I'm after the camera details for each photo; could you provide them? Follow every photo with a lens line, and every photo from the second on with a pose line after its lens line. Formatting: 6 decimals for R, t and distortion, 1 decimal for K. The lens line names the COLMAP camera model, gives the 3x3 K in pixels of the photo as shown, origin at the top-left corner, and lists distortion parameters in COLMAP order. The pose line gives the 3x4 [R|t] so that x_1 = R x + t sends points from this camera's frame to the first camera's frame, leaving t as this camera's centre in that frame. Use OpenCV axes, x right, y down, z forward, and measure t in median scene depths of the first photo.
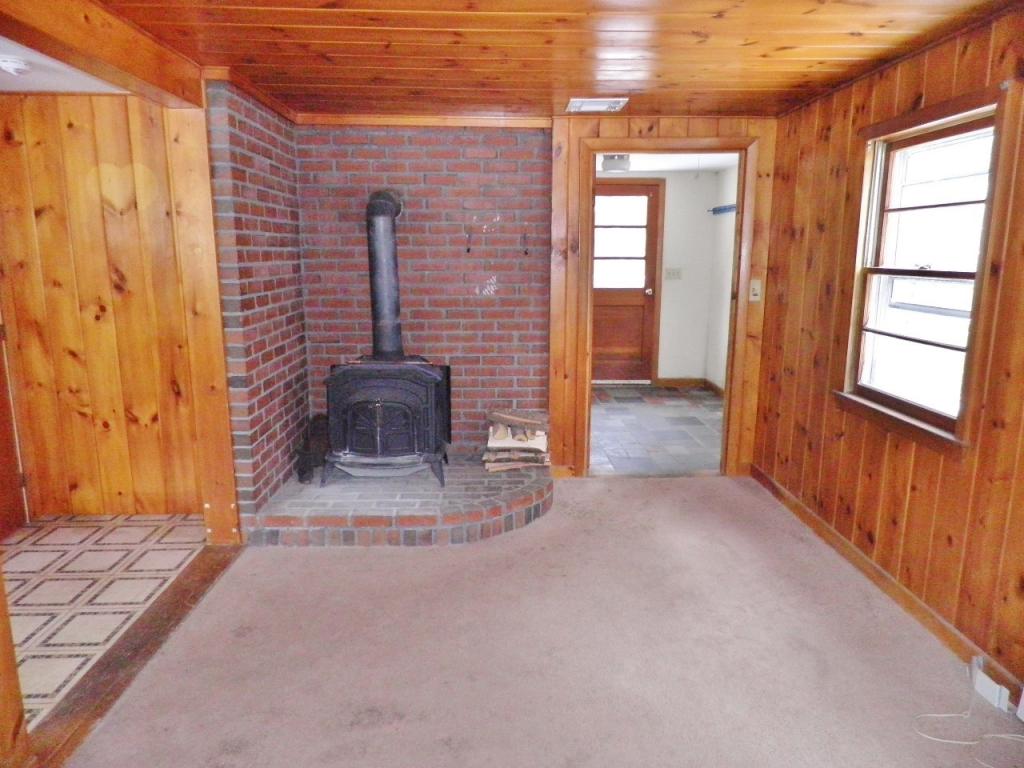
lens RADIAL K [[698.7, 0, 512.2], [0, 698.7, 391.0], [0, 0, 1]] dist [-0.022104, -0.000627]
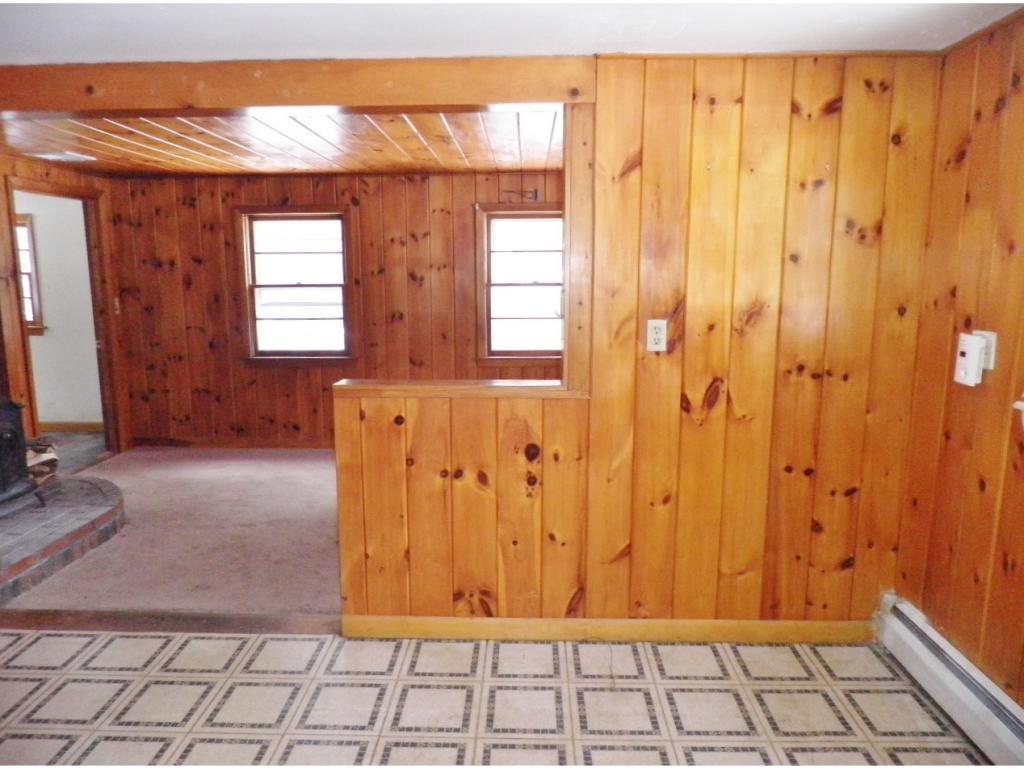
lens RADIAL K [[698.7, 0, 506.0], [0, 698.7, 383.6], [0, 0, 1]] dist [-0.022104, -0.000627]
pose [[0.067003, -0.159674, 0.984893, -1.309224], [0.197362, 0.969728, 0.143789, -0.063720], [-0.978038, 0.184747, 0.096488, 0.252572]]
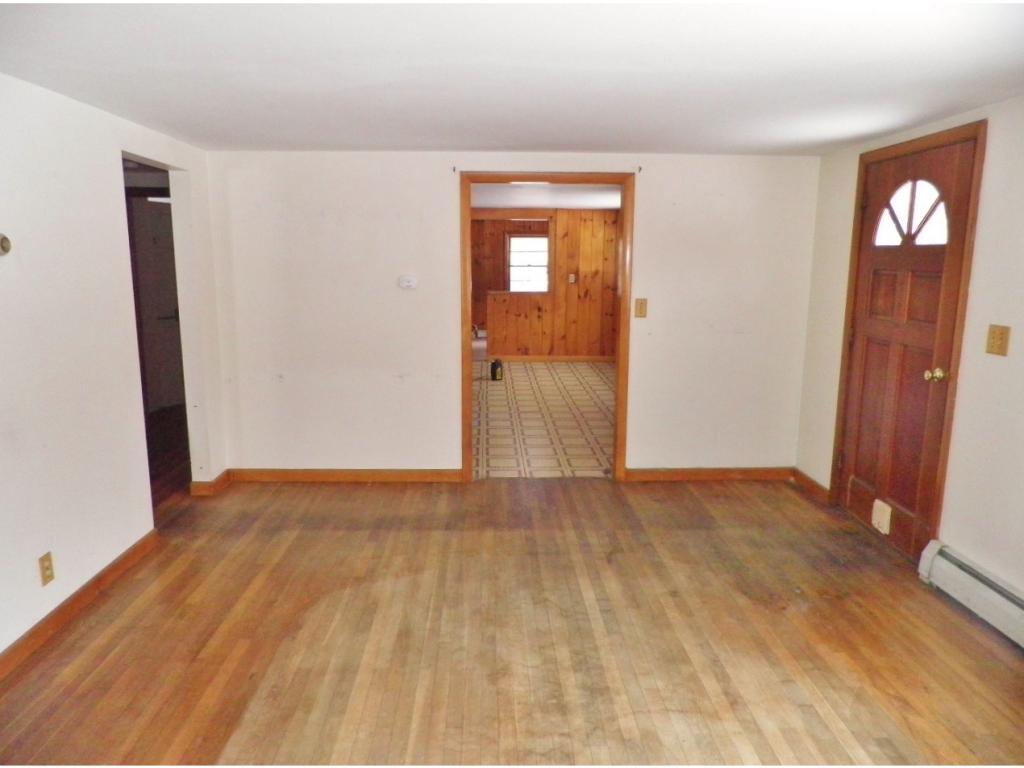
lens RADIAL K [[698.7, 0, 519.1], [0, 698.7, 384.9], [0, 0, 1]] dist [-0.022104, -0.000627]
pose [[-0.015477, -0.181188, 0.983327, -6.645365], [0.181408, 0.966614, 0.180964, -0.181903], [-0.983286, 0.181184, 0.017908, 0.617157]]
